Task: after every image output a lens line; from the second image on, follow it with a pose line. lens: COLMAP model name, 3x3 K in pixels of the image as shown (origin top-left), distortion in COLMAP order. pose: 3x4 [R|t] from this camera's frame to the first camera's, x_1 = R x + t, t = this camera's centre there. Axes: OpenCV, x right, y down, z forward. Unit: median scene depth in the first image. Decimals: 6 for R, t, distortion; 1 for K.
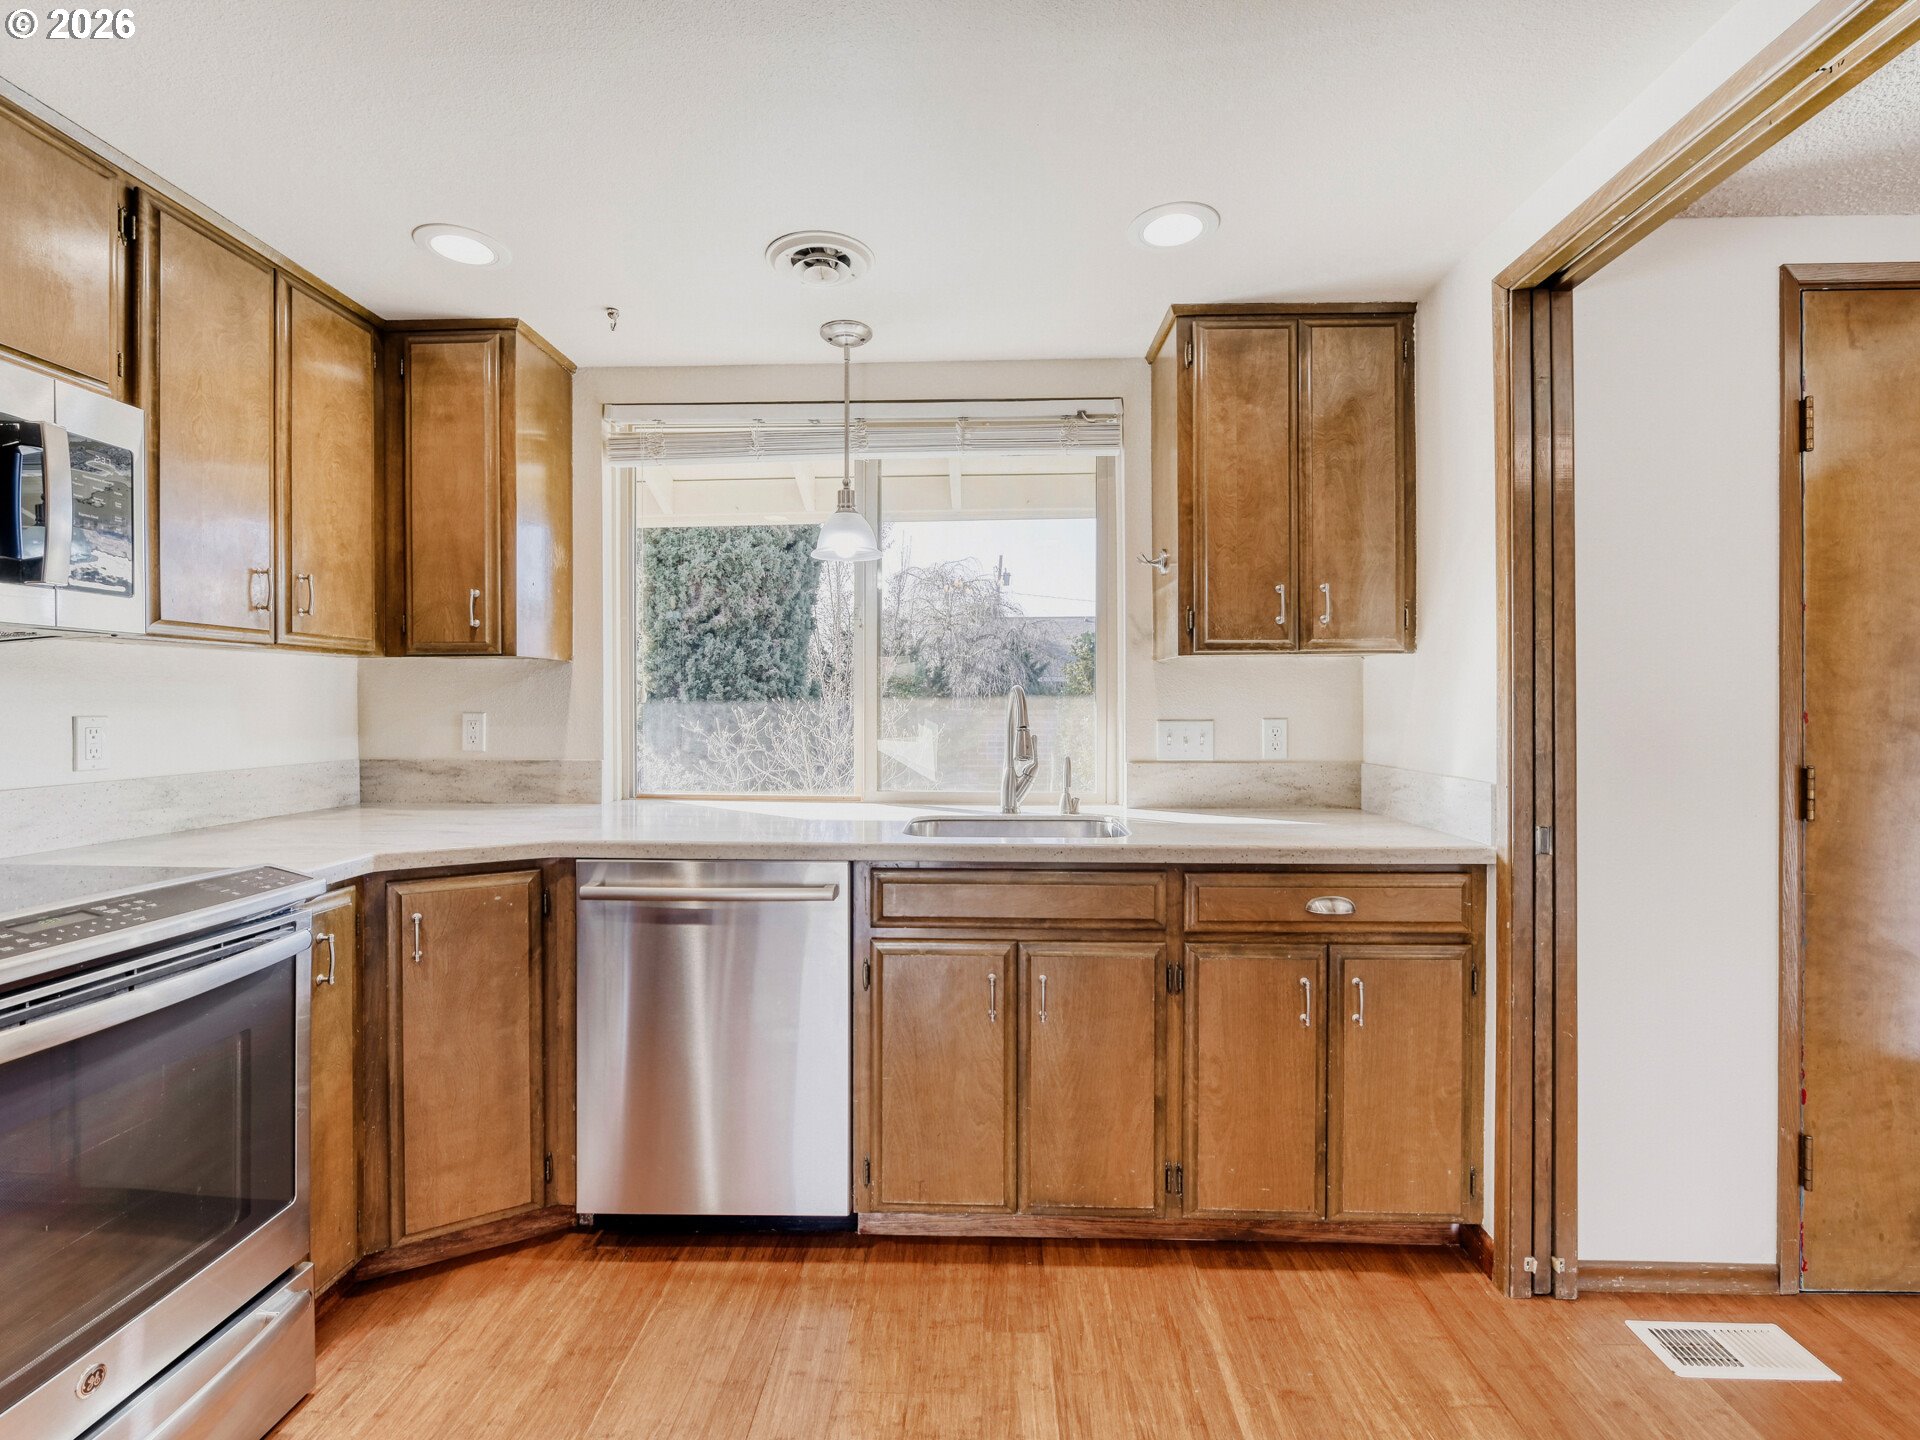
lens RADIAL K [[869.6, 0, 964.9], [0, 869.6, 709.1], [0, 0, 1]] dist [-0.007084, -0.000537]
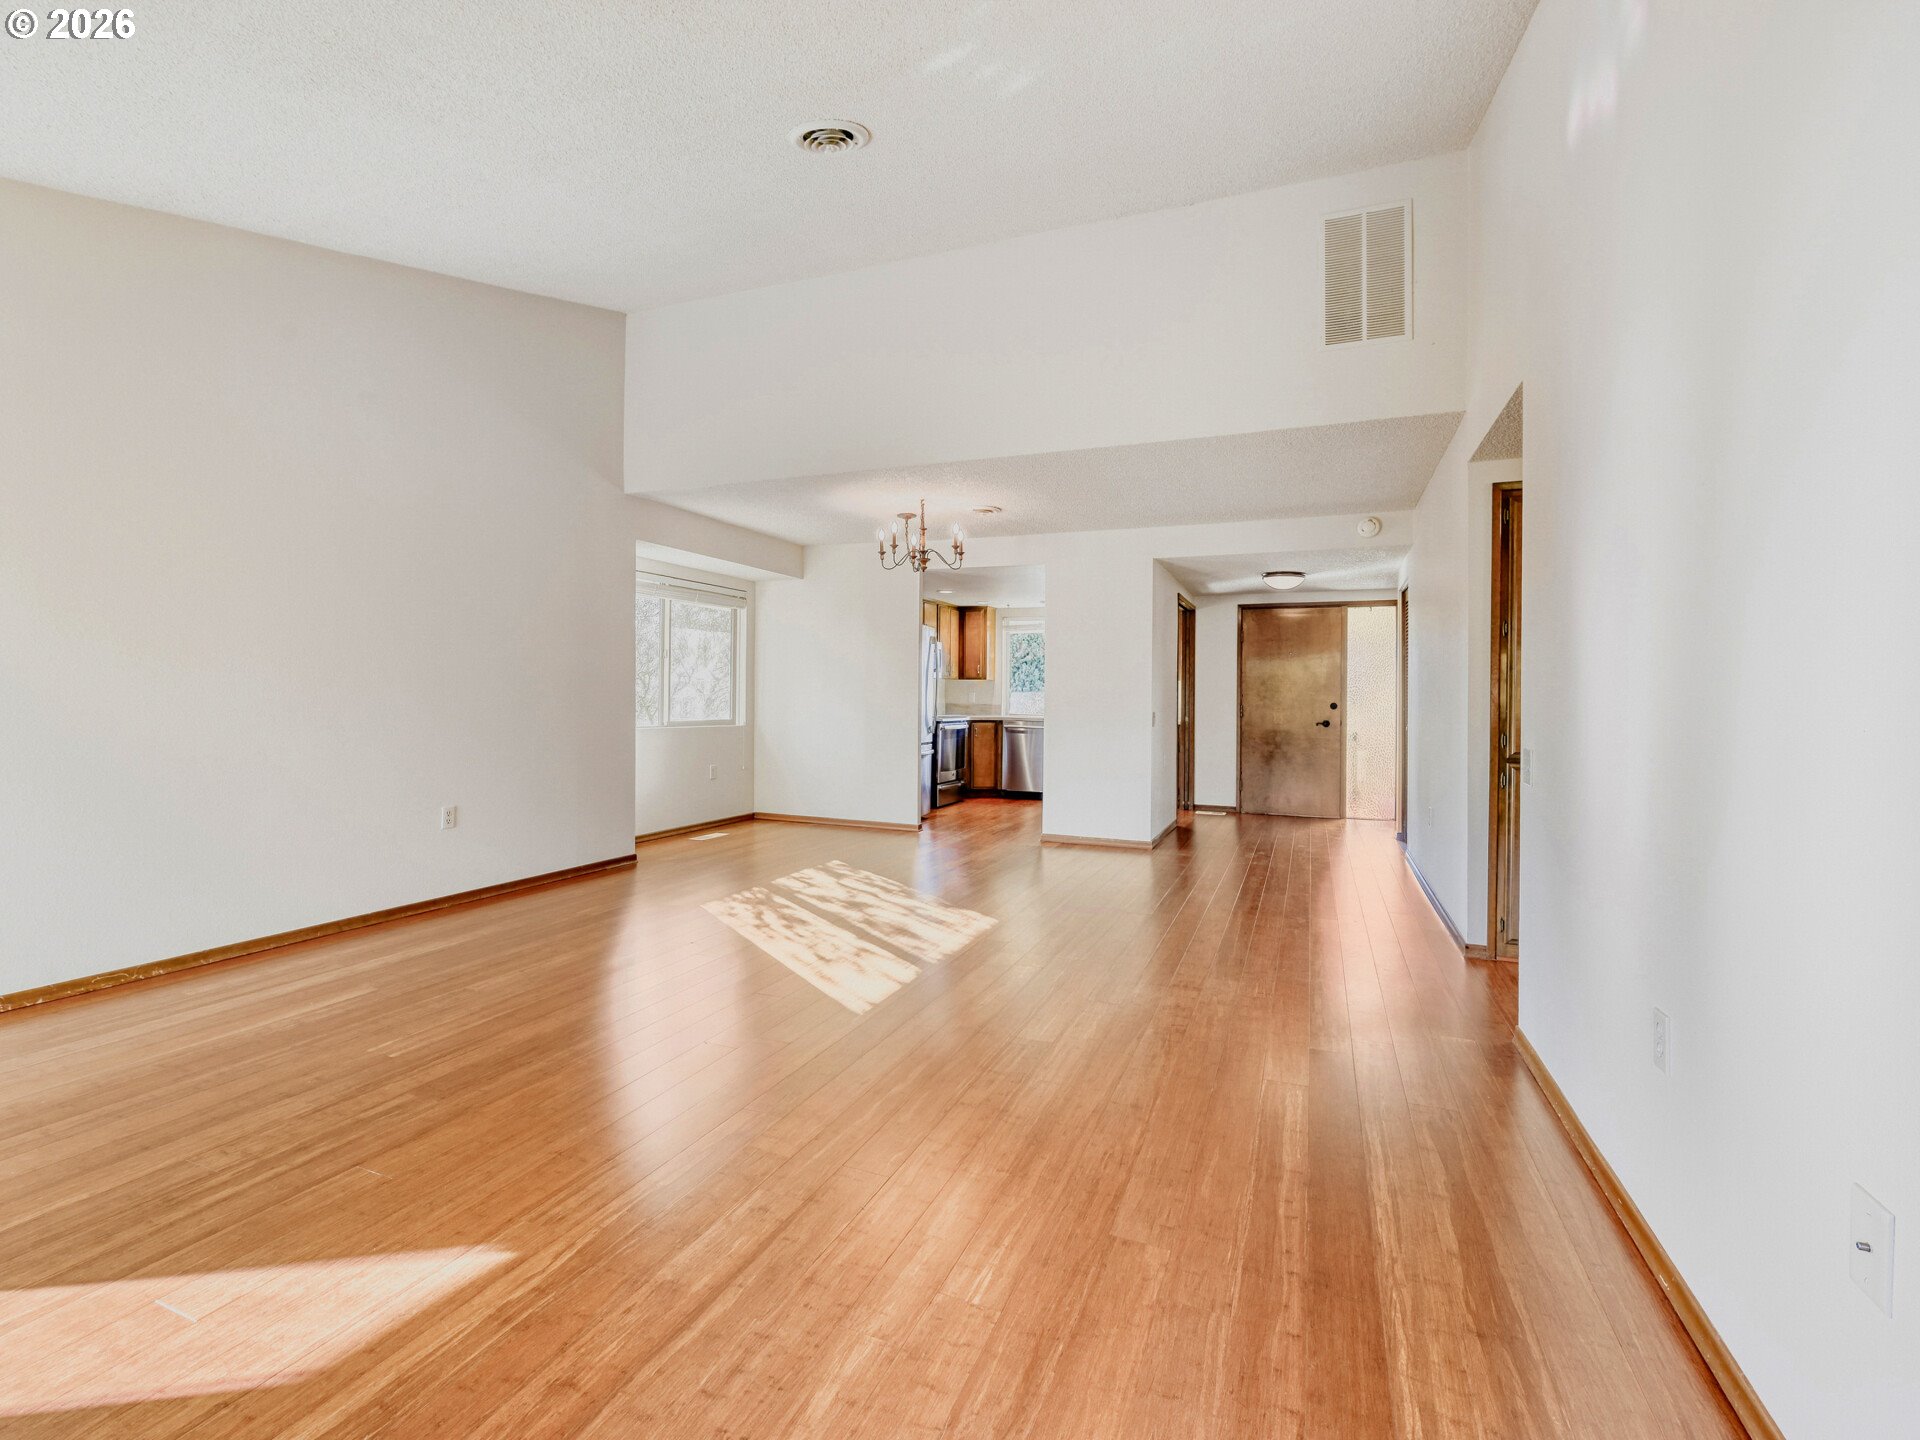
lens RADIAL K [[869.6, 0, 965.0], [0, 869.6, 692.1], [0, 0, 1]] dist [-0.007084, -0.000537]
pose [[0.942345, 0.011133, -0.334457, 1.061768], [-0.014682, 0.999860, -0.008086, 0.049555], [0.334320, 0.012530, 0.942376, -3.934692]]
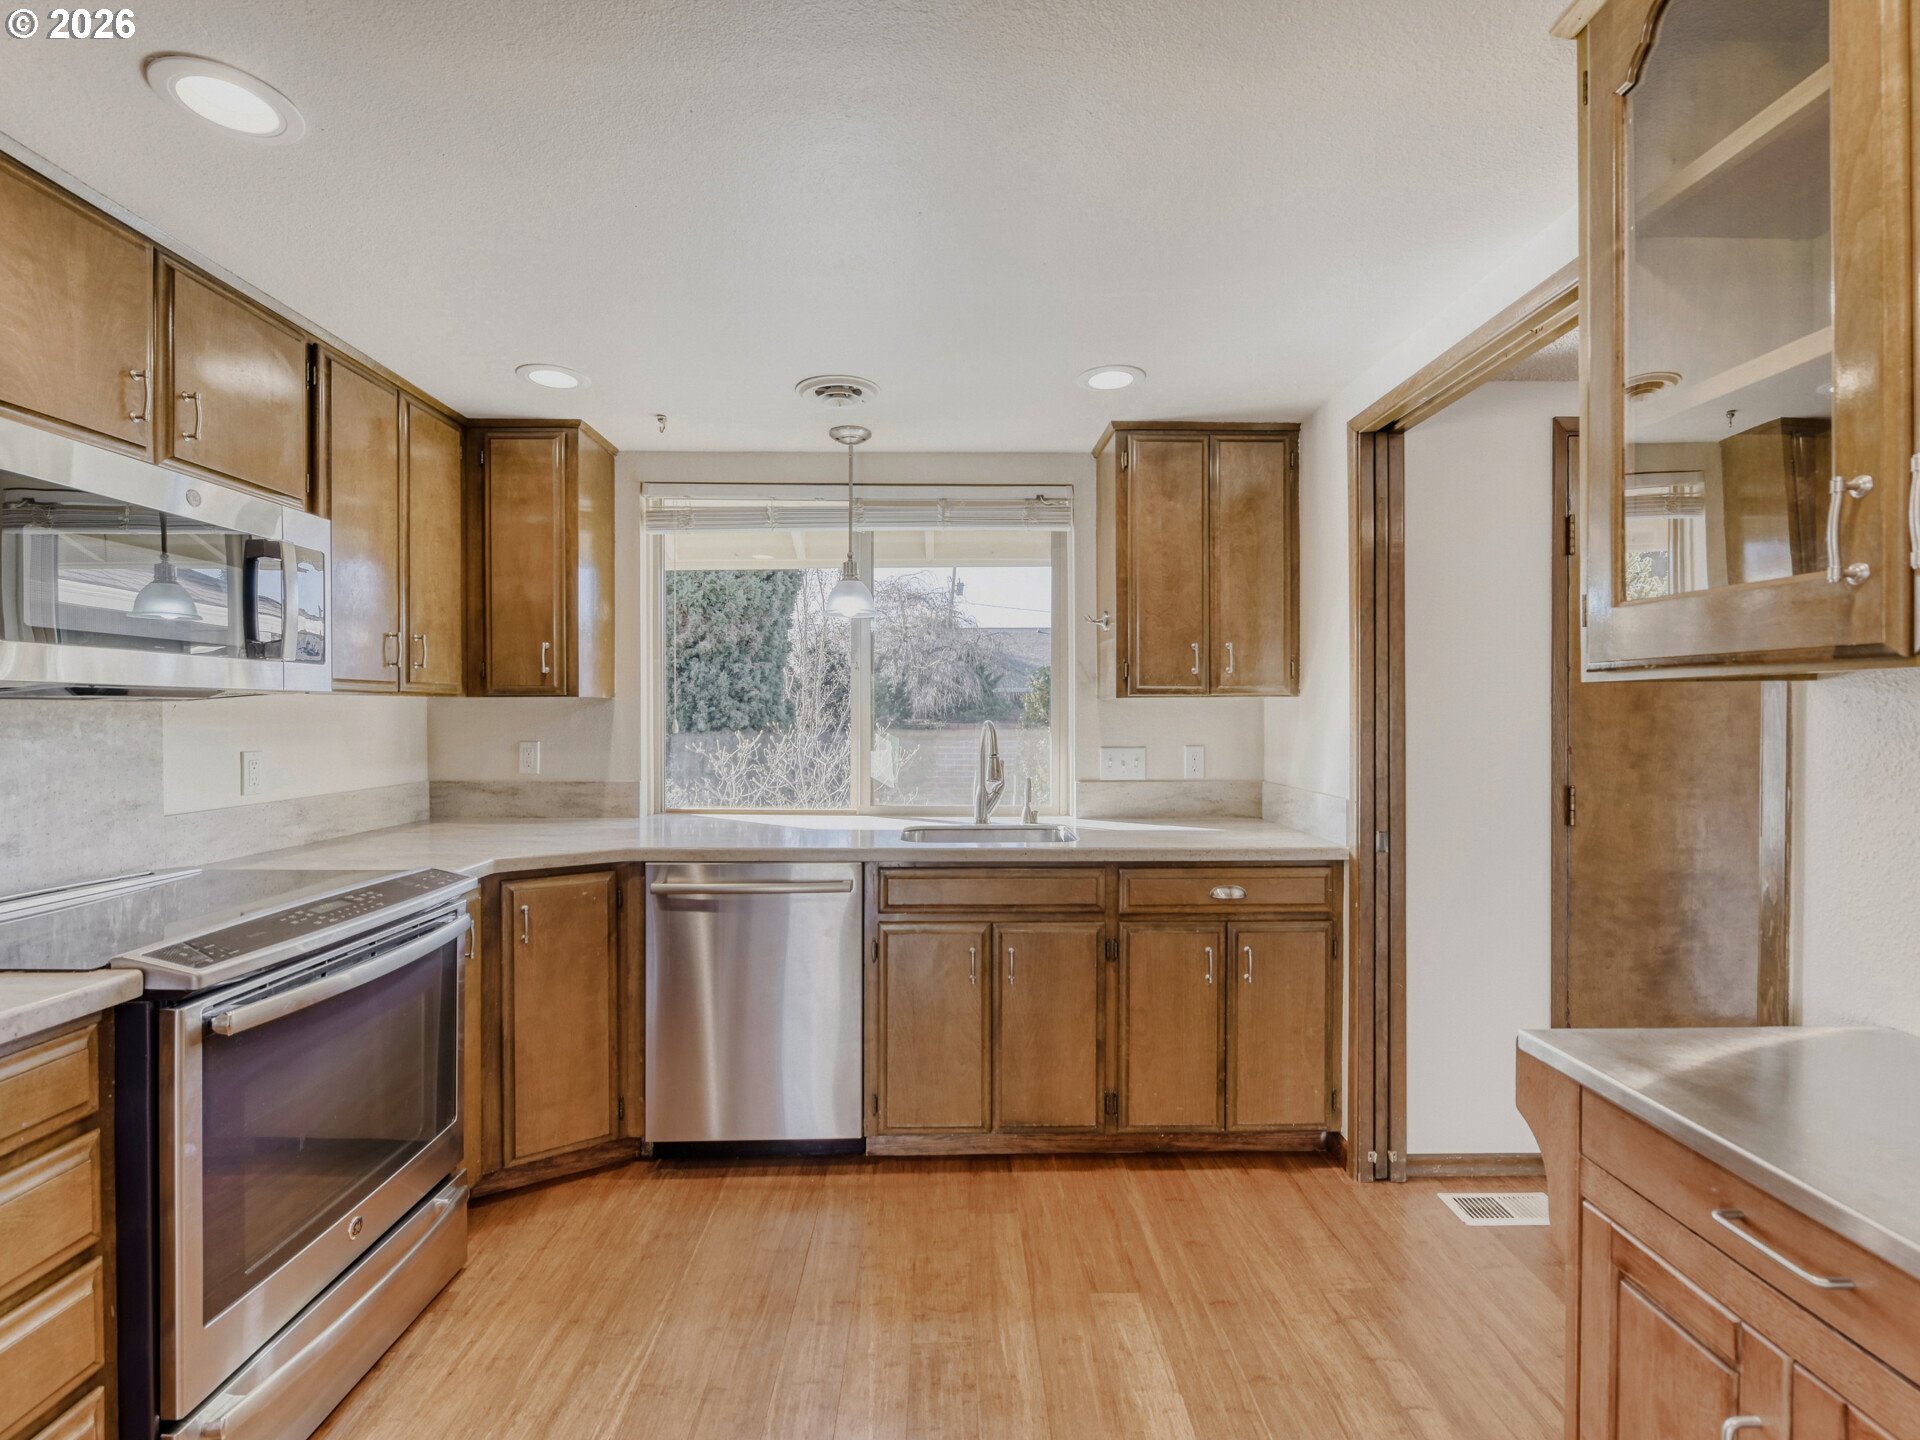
lens RADIAL K [[869.6, 0, 963.4], [0, 869.6, 717.3], [0, 0, 1]] dist [-0.007084, -0.000537]
pose [[0.998556, 0.000359, 0.053726, -0.051736], [-0.000407, 1.000000, 0.000879, -0.040370], [-0.053726, -0.000900, 0.998555, -0.292074]]
